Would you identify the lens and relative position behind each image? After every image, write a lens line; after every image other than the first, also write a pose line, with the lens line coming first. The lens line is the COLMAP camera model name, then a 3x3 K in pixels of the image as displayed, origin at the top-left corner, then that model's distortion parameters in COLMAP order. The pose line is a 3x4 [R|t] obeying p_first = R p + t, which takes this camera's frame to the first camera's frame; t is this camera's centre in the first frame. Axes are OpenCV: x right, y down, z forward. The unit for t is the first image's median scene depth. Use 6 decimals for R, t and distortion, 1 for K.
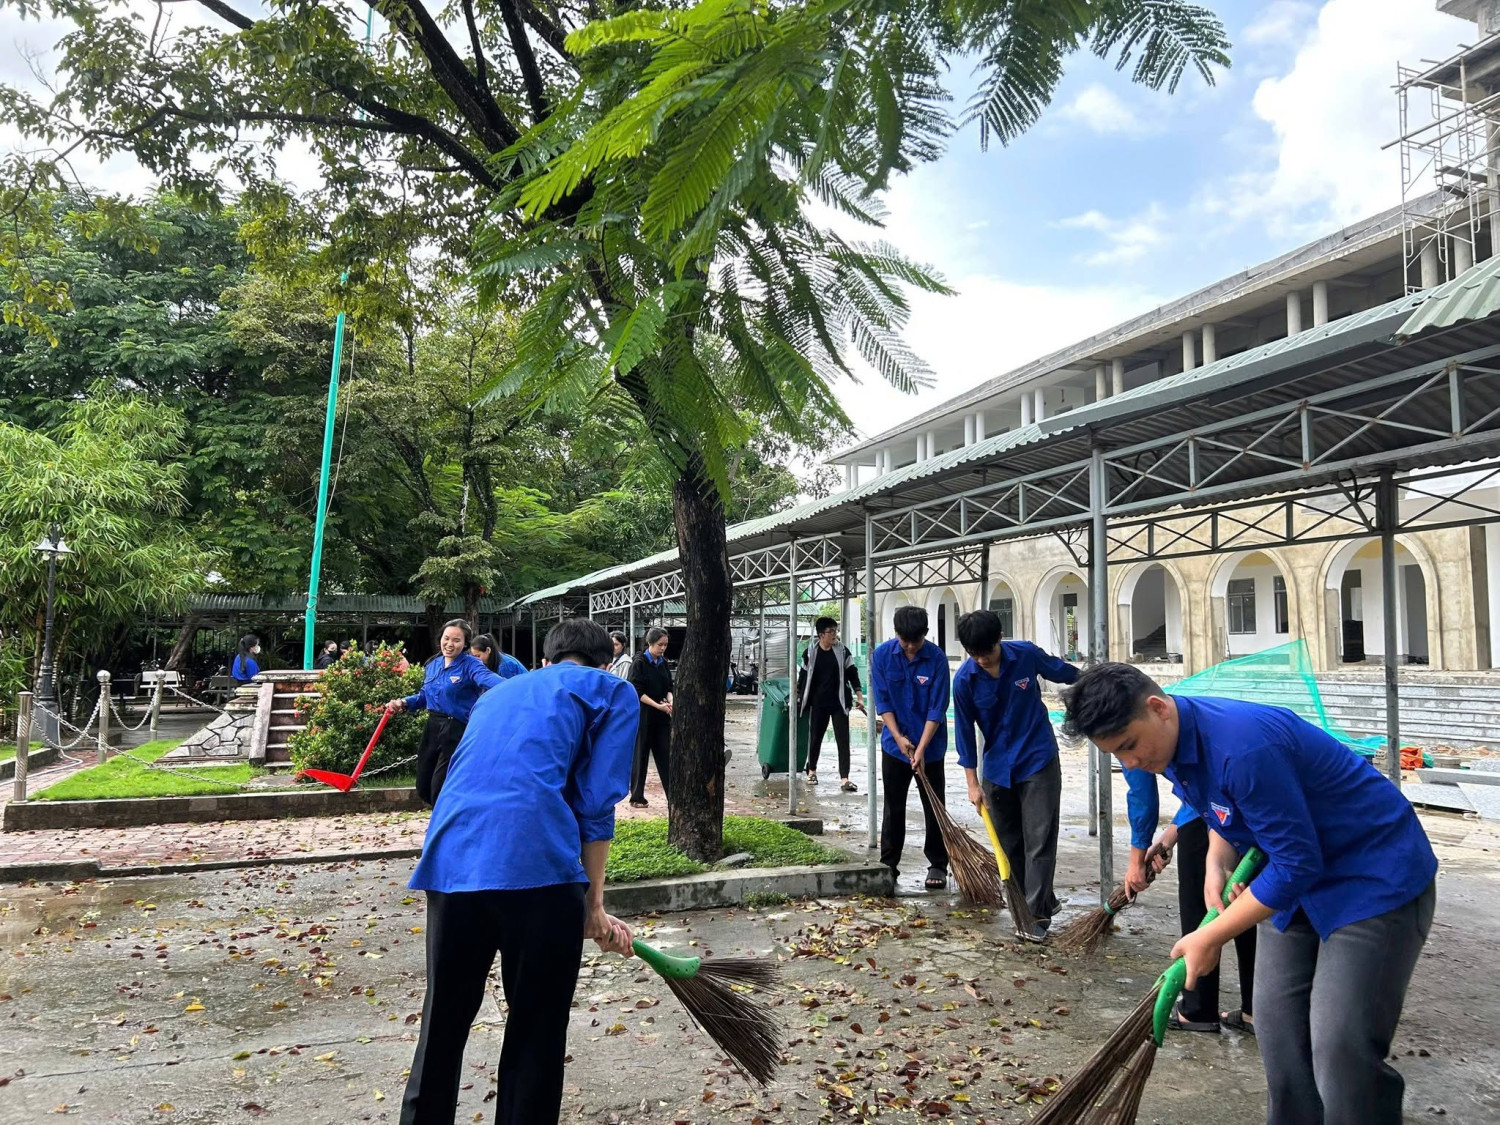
lens RADIAL K [[1139.0, 0, 743.5], [0, 1139.0, 561.1], [0, 0, 1]] dist [0.049683, -0.055939]
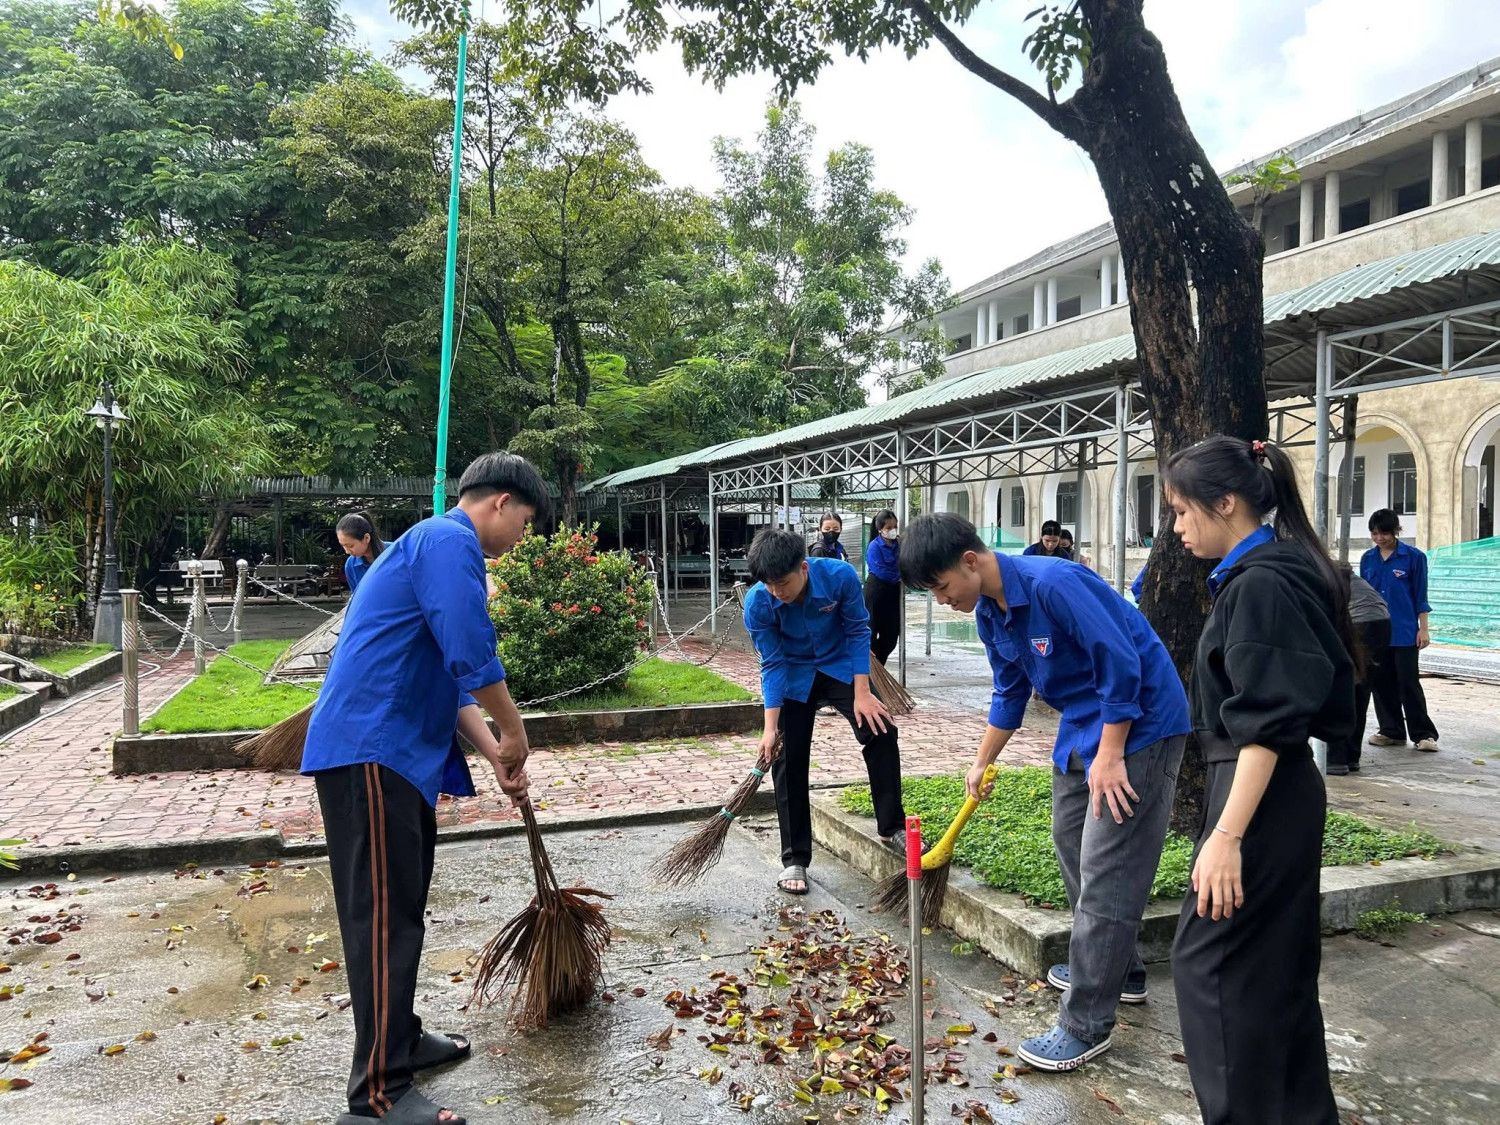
lens RADIAL K [[1139.6, 0, 740.6], [0, 1139.6, 578.2], [0, 0, 1]] dist [0.062585, -0.081290]
pose [[0.999973, -0.003384, -0.006462, -0.105455], [0.004090, 0.993631, 0.112605, 0.011537], [0.006040, -0.112628, 0.993619, 0.125504]]
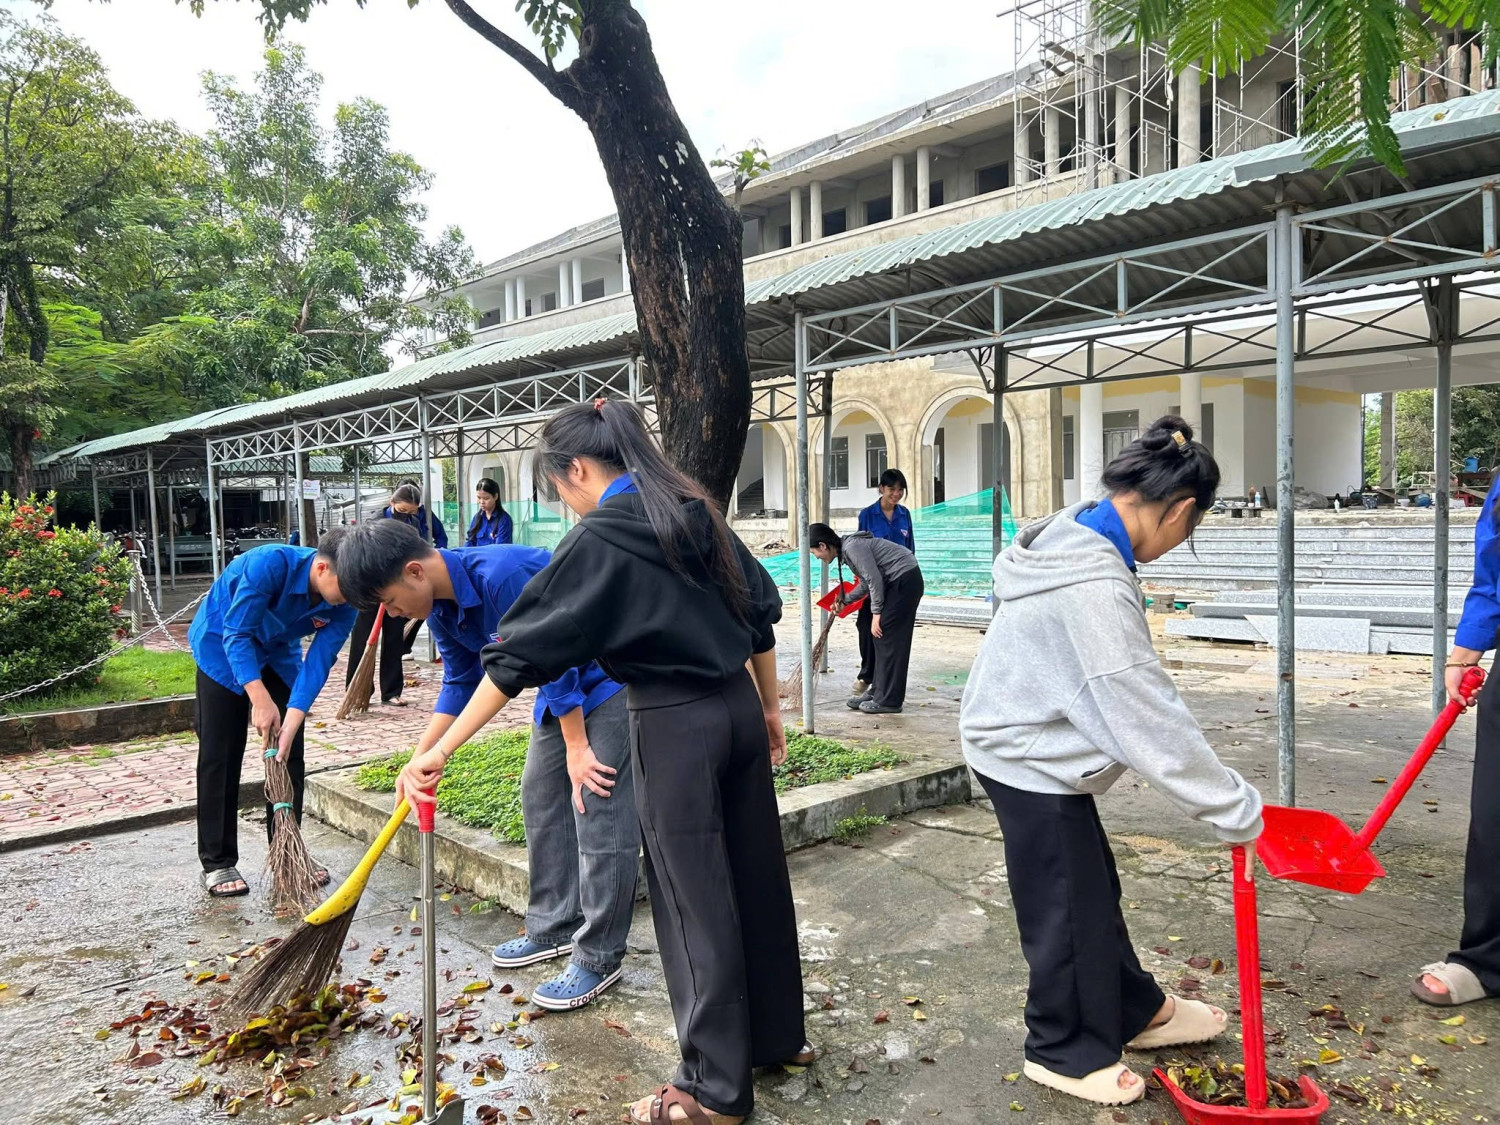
lens RADIAL K [[1138.2, 0, 750.0], [0, 1138.2, 562.5], [0, 0, 1]] dist [0.053654, -0.064438]
pose [[0.920817, -0.035955, 0.388333, -0.100371], [-0.011018, 0.992945, 0.118061, 0.015192], [-0.389838, -0.112992, 0.913925, 0.125359]]
